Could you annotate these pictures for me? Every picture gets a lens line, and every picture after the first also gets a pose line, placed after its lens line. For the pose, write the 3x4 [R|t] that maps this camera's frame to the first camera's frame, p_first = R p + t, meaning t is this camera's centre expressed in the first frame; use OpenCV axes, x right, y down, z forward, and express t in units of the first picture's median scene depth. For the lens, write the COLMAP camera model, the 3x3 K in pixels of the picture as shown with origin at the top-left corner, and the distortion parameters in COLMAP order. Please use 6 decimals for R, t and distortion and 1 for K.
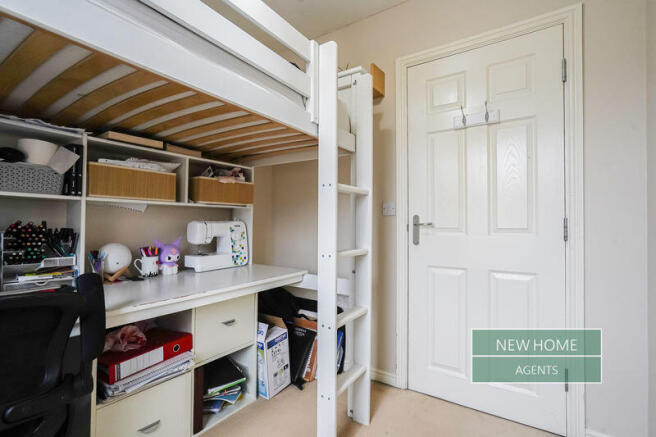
lens RADIAL K [[311.5, 0, 326.8], [0, 311.5, 218.7], [0, 0, 1]] dist [-0.020434, 0.002111]
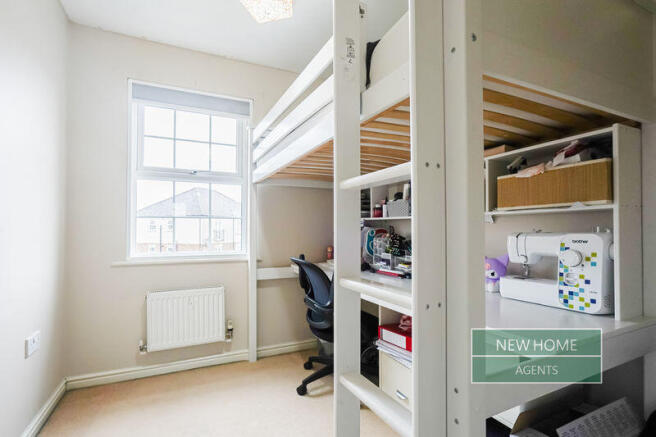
lens RADIAL K [[311.5, 0, 327.5], [0, 311.5, 220.9], [0, 0, 1]] dist [-0.020434, 0.002111]
pose [[-0.516297, -0.016211, -0.856256, 0.449591], [0.021356, 0.999266, -0.031795, -0.006457], [0.856144, -0.034701, -0.515572, 0.917229]]
